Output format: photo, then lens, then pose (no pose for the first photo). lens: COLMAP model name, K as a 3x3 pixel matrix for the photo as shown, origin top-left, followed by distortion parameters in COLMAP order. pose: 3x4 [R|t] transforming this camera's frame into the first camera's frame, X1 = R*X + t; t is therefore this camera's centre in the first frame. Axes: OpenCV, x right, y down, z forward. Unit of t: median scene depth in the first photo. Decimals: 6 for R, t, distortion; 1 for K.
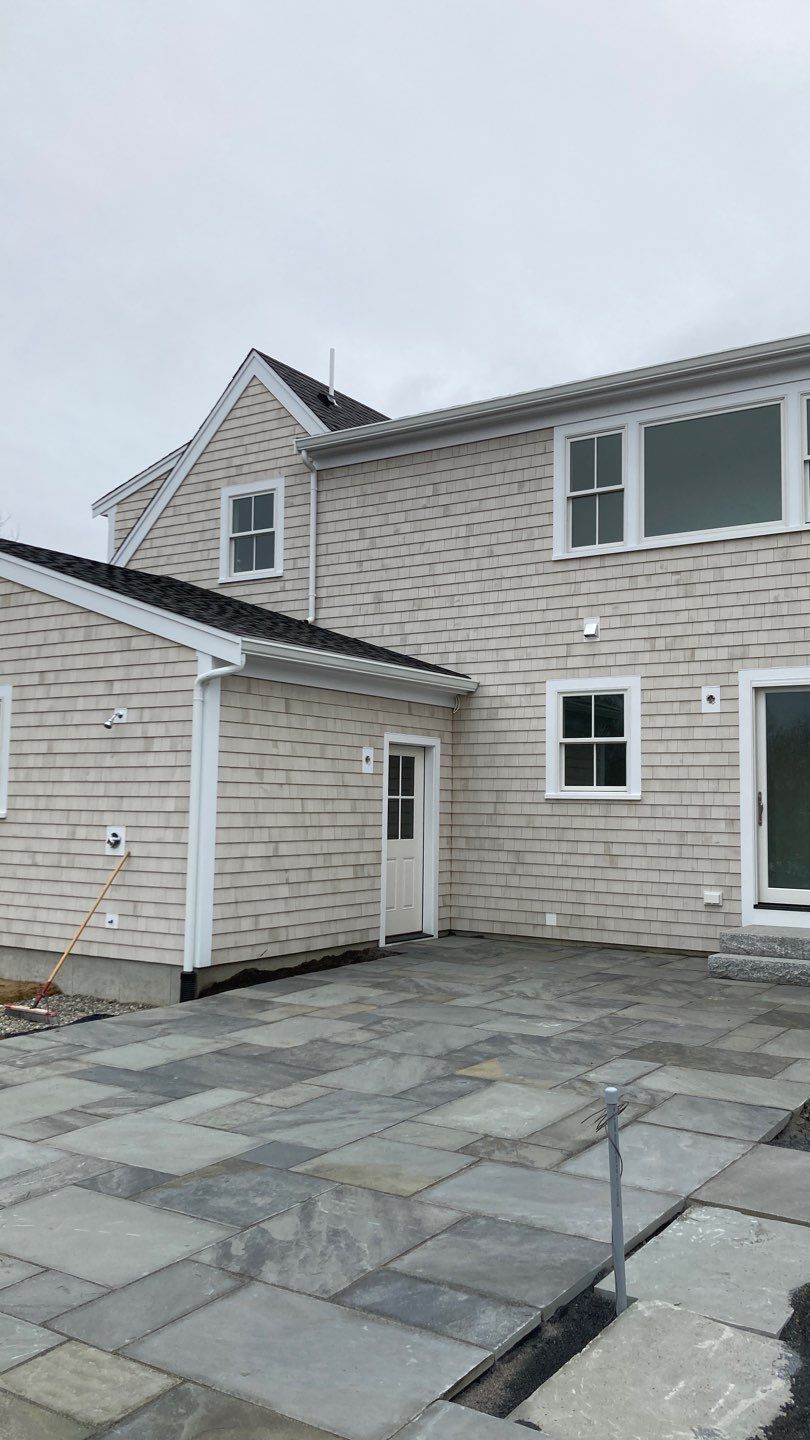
lens RADIAL K [[1175.3, 0, 411.8], [0, 1175.3, 717.9], [0, 0, 1]] dist [0.061754, -0.064622]
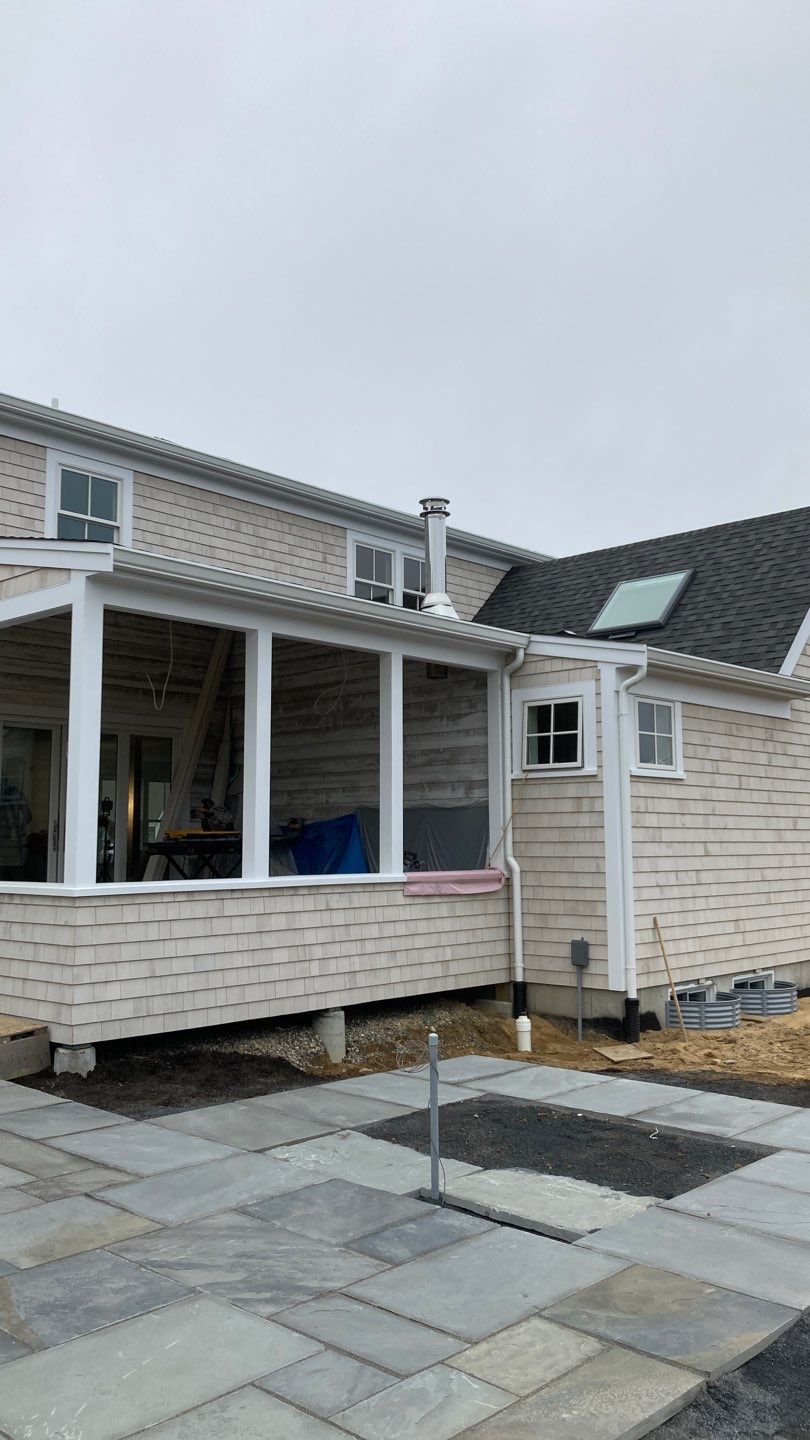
lens RADIAL K [[1168.8, 0, 405.0], [0, 1168.8, 720.0], [0, 0, 1]] dist [-0.039724, 0.107634]
pose [[0.159344, 0.094801, 0.982661, -1.042495], [-0.077626, 0.993500, -0.083259, 0.048581], [-0.984167, -0.063014, 0.165667, 0.710622]]
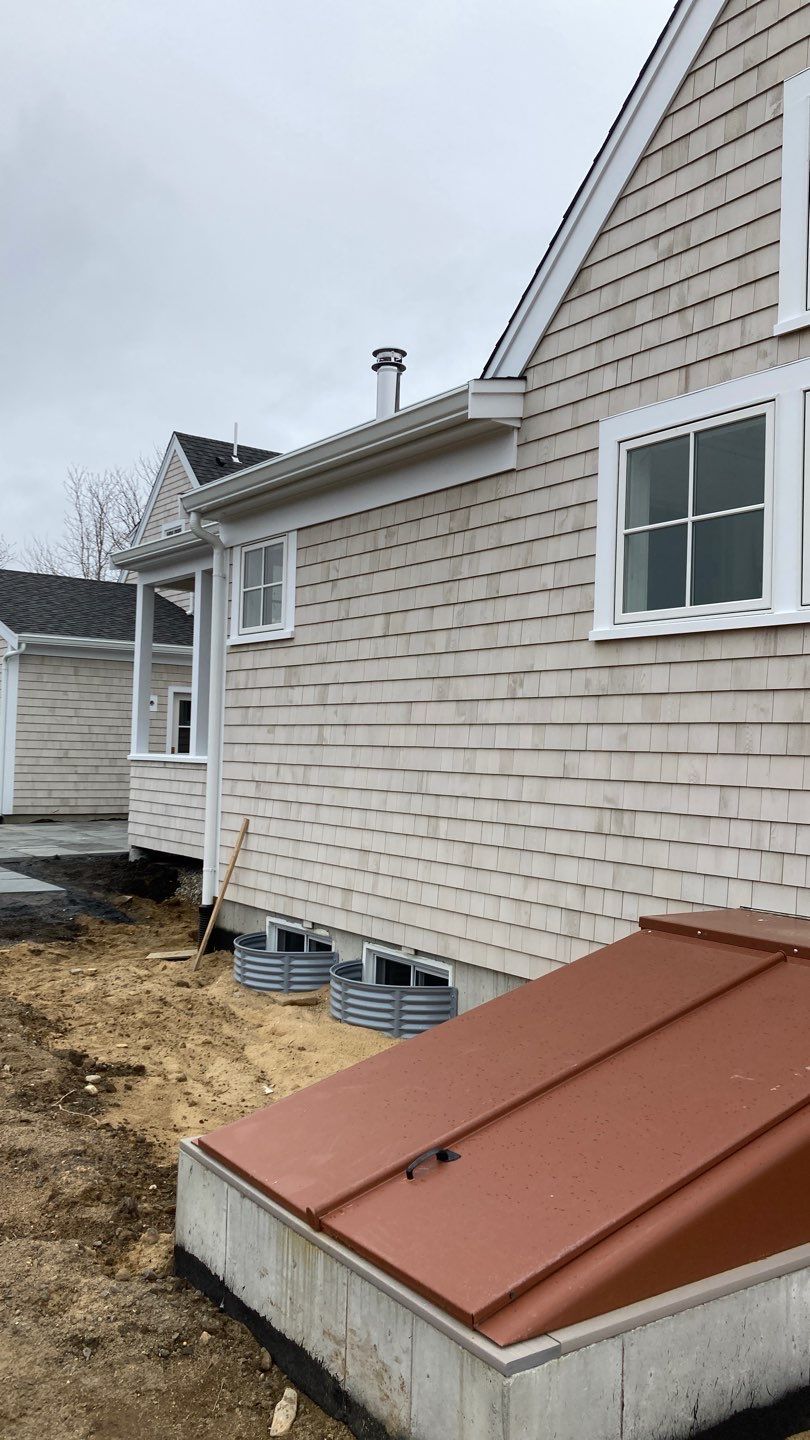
lens RADIAL K [[1175.3, 0, 411.8], [0, 1175.3, 717.9], [0, 0, 1]] dist [0.061754, -0.064622]
pose [[0.939355, 0.009022, -0.342827, 2.370284], [0.006470, 0.999010, 0.044018, -0.036887], [0.342885, -0.043567, 0.938367, -1.145469]]
